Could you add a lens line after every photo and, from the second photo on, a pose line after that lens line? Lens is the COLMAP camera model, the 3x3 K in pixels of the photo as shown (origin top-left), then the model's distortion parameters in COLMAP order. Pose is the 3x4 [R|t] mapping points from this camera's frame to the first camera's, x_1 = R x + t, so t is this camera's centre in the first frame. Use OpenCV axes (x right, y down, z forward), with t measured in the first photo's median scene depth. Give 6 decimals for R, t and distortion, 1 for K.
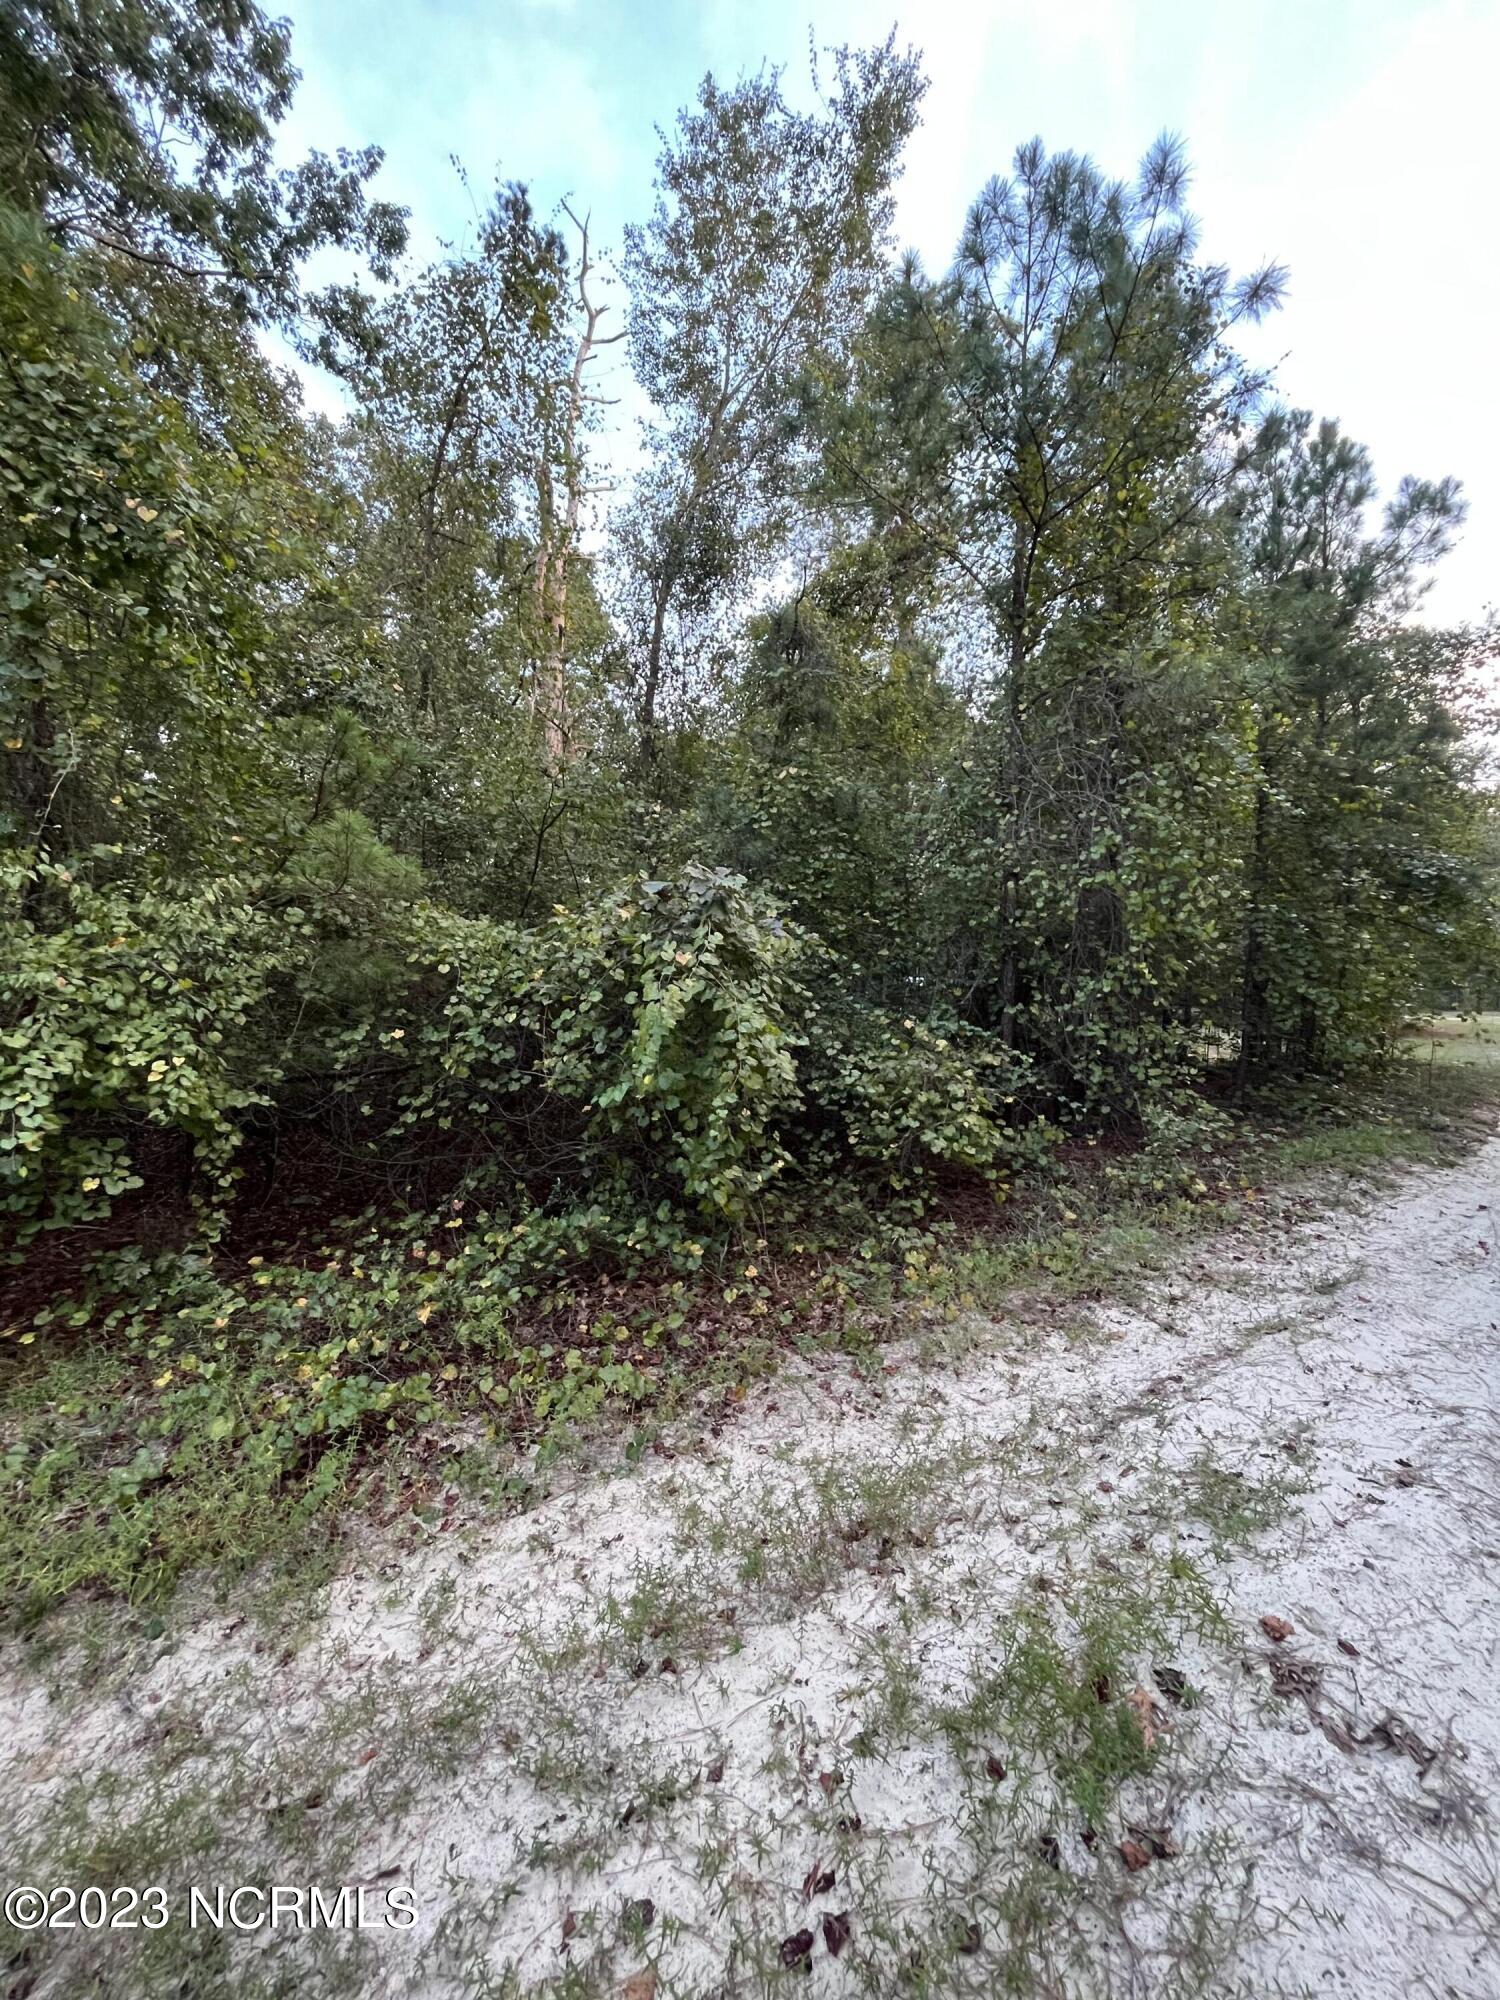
lens RADIAL K [[801.1, 0, 752.1], [0, 801.1, 994.1], [0, 0, 1]] dist [-0.003509, 0.000043]
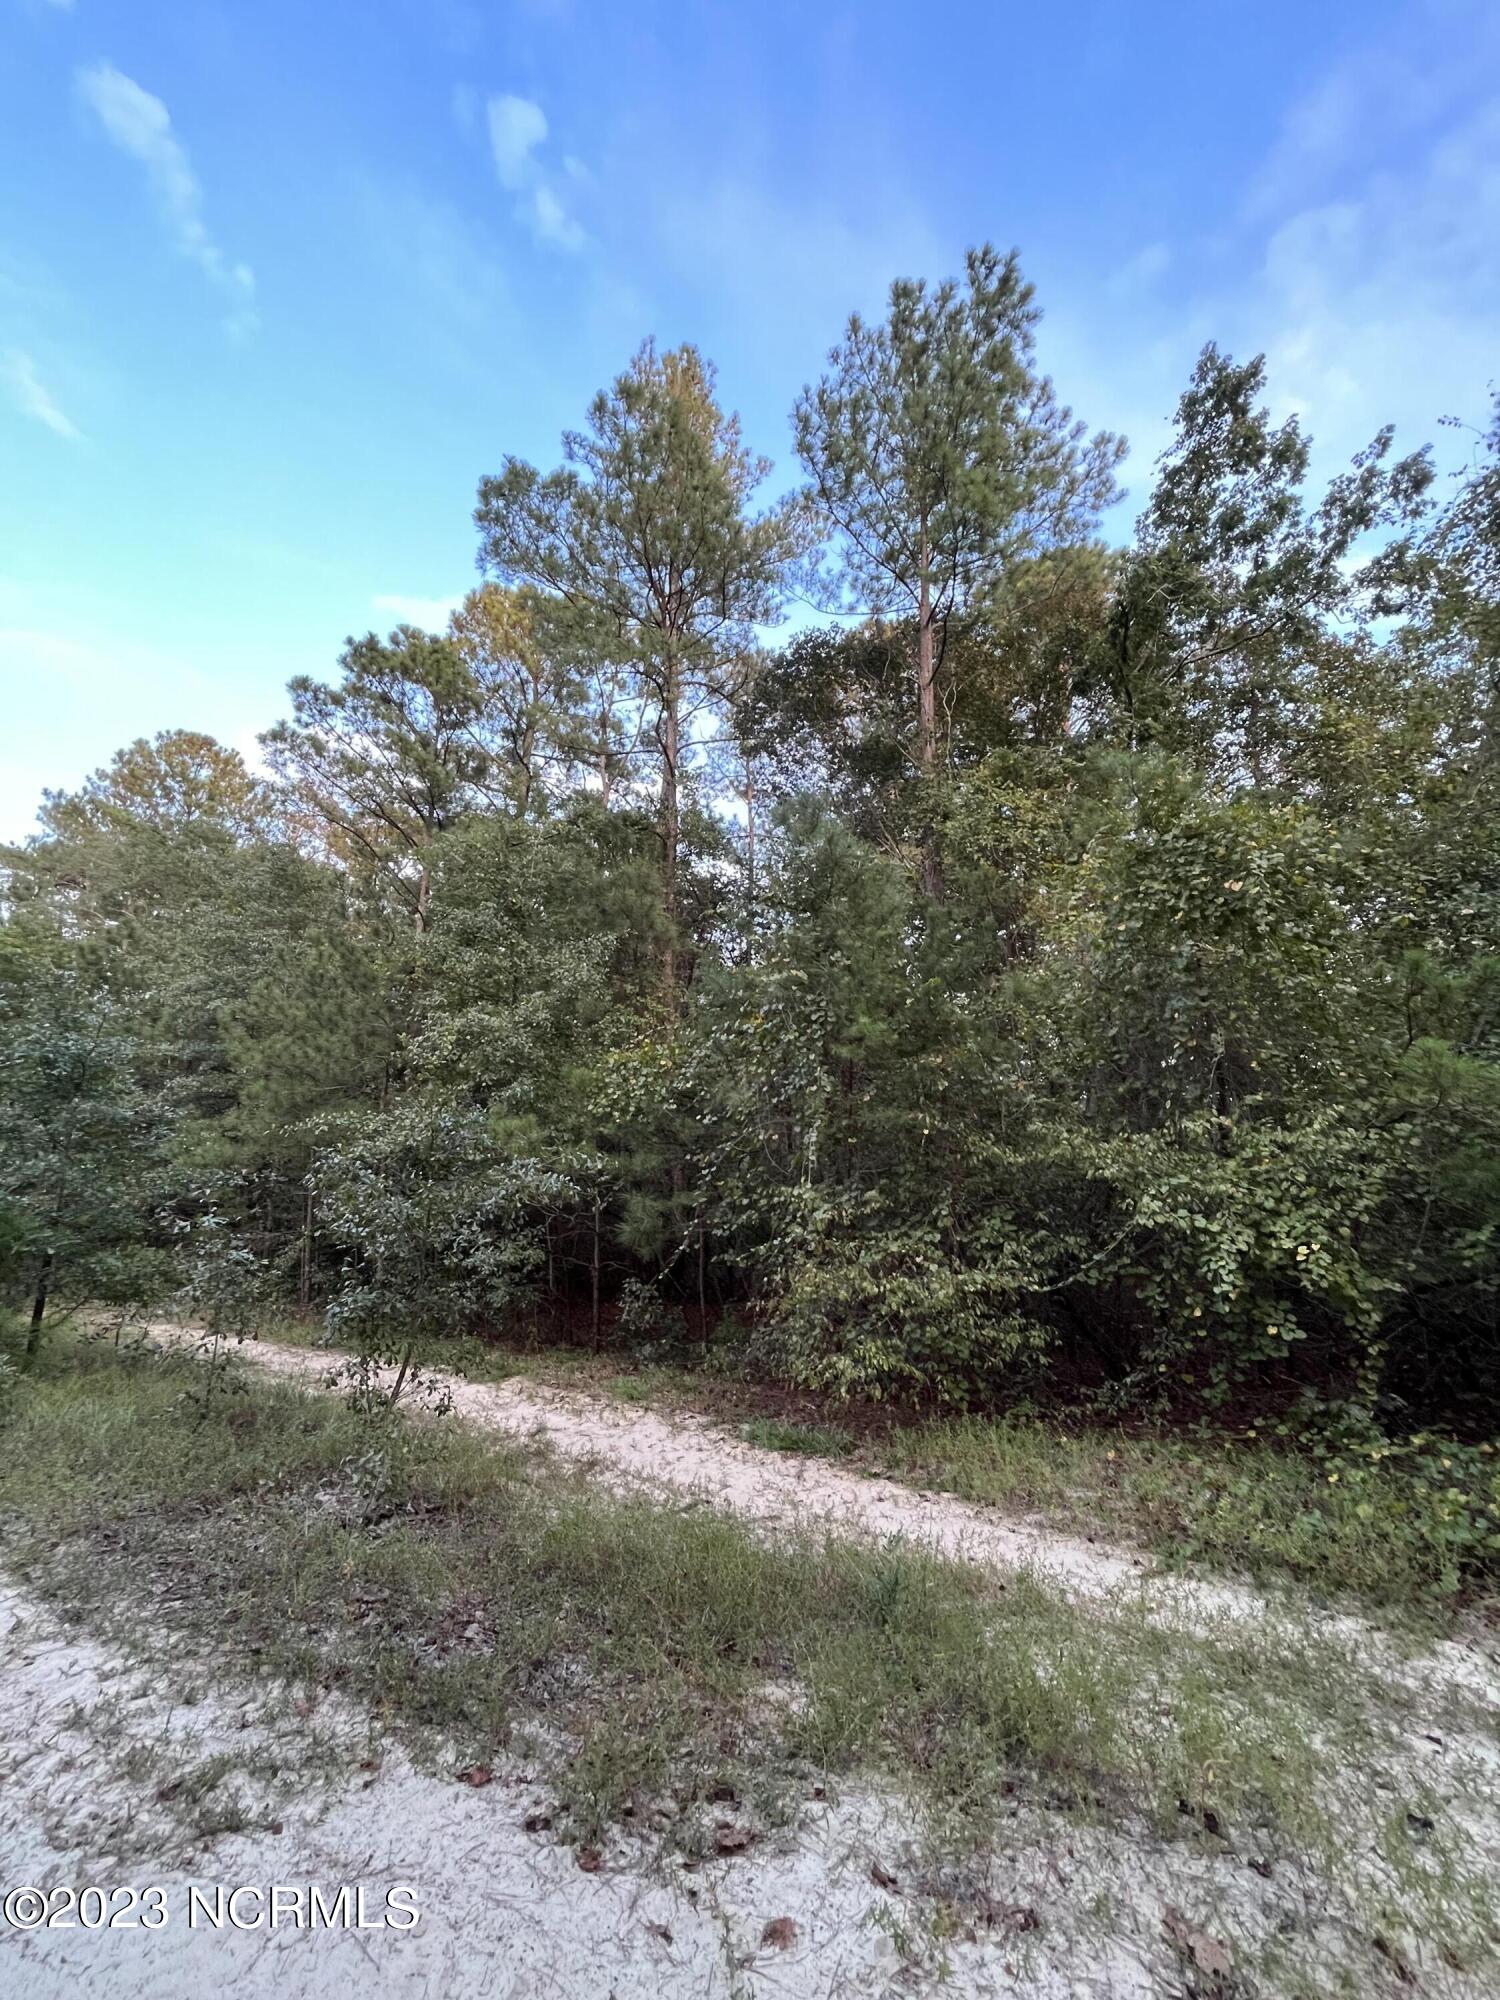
lens RADIAL K [[801.1, 0, 750.3], [0, 801.1, 996.4], [0, 0, 1]] dist [-0.003509, 0.000043]
pose [[0.278387, -0.242863, -0.929257, 0.401429], [0.001869, 0.967638, -0.252334, 0.010284], [0.960467, 0.068510, 0.269832, -0.346948]]
